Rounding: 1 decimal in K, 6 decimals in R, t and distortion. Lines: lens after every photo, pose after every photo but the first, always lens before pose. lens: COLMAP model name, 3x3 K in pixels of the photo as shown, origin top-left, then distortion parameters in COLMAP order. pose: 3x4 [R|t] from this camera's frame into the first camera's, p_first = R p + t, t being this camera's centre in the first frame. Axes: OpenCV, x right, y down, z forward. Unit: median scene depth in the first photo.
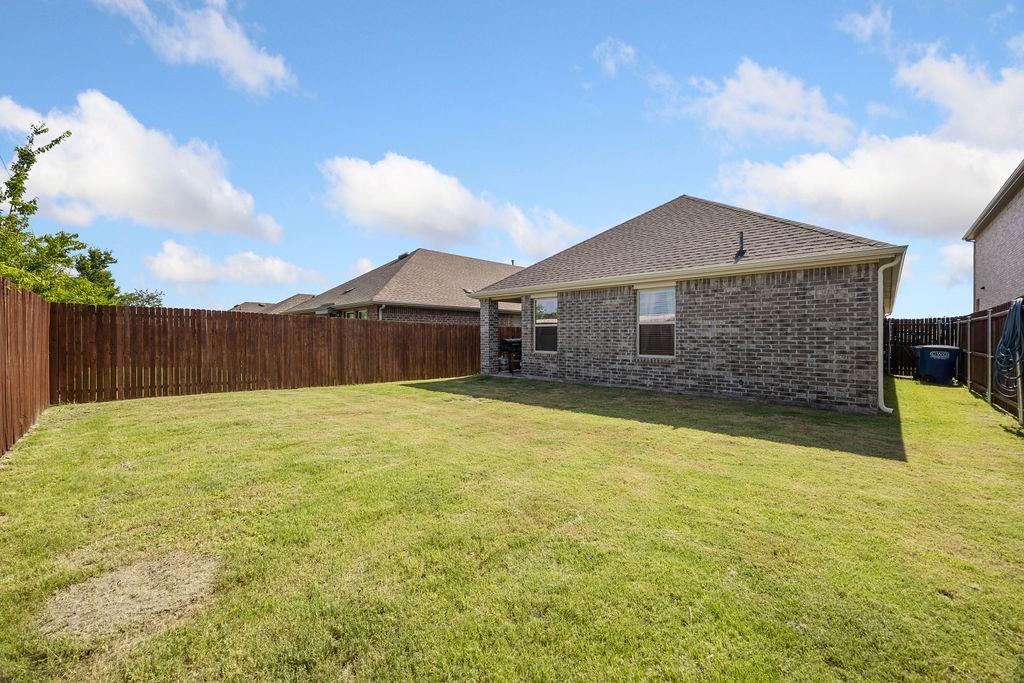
lens RADIAL K [[412.8, 0, 508.2], [0, 412.8, 334.1], [0, 0, 1]] dist [0.002850, 0.000001]
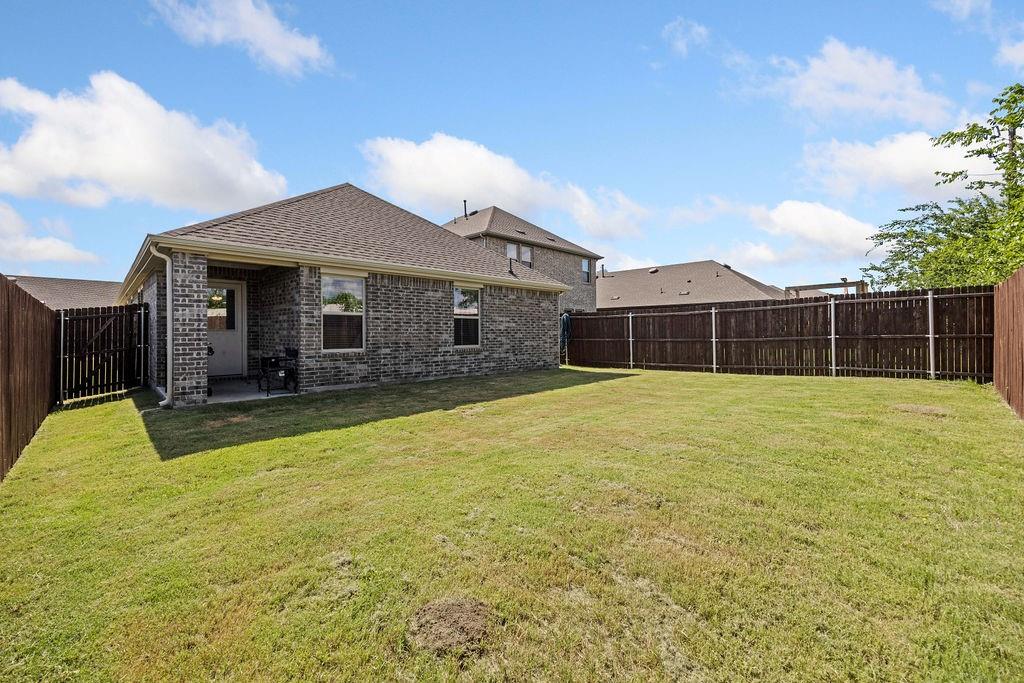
lens RADIAL K [[425.3, 0, 521.7], [0, 425.3, 337.1], [0, 0, 1]] dist [0.100610, -0.000055]
pose [[-0.012697, -0.018916, 0.999740, -0.776792], [-0.006993, 0.999798, 0.018828, 0.004531], [-0.999895, -0.006752, -0.012827, 0.803774]]
